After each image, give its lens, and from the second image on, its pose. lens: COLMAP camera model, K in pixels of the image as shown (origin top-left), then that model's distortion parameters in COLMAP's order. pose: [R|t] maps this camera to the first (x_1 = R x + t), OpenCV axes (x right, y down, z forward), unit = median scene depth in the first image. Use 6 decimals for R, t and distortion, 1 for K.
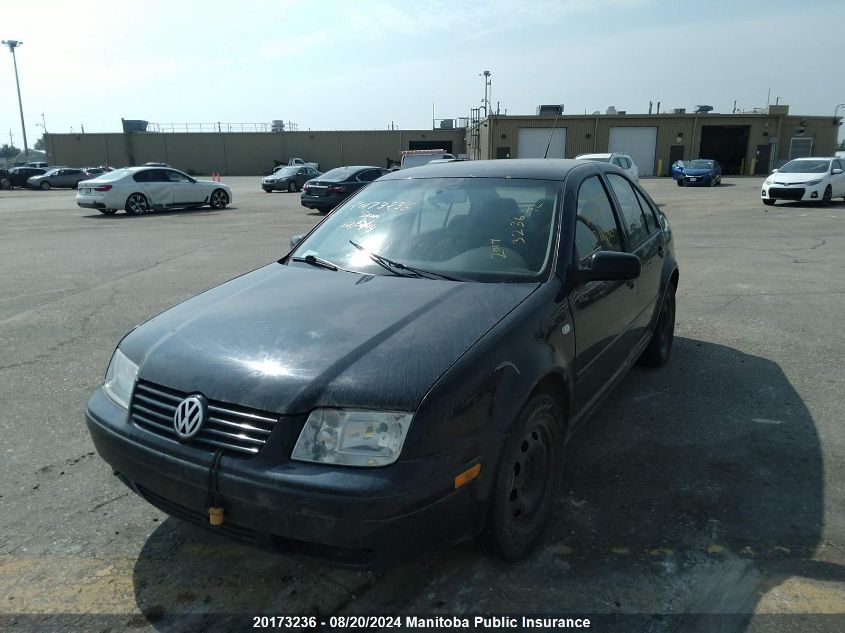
lens RADIAL K [[658.0, 0, 417.1], [0, 658.0, 316.1], [0, 0, 1]] dist [0.040570, -0.088421]
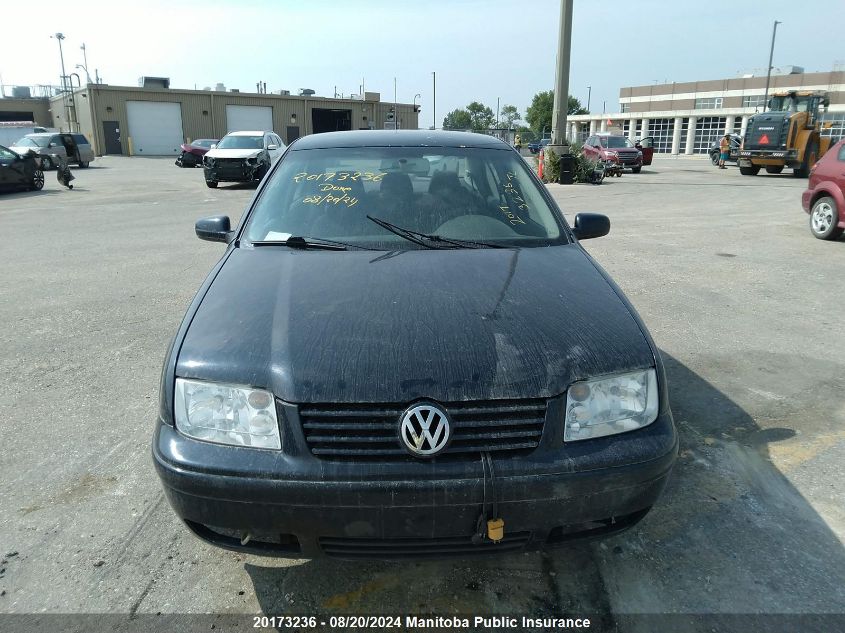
lens RADIAL K [[658.0, 0, 417.1], [0, 658.0, 316.1], [0, 0, 1]] dist [0.040570, -0.088421]
pose [[0.800614, -0.135155, 0.583738, -0.097349], [0.119092, 0.990685, 0.066039, -0.004977], [-0.587226, 0.016647, 0.809252, 0.040933]]
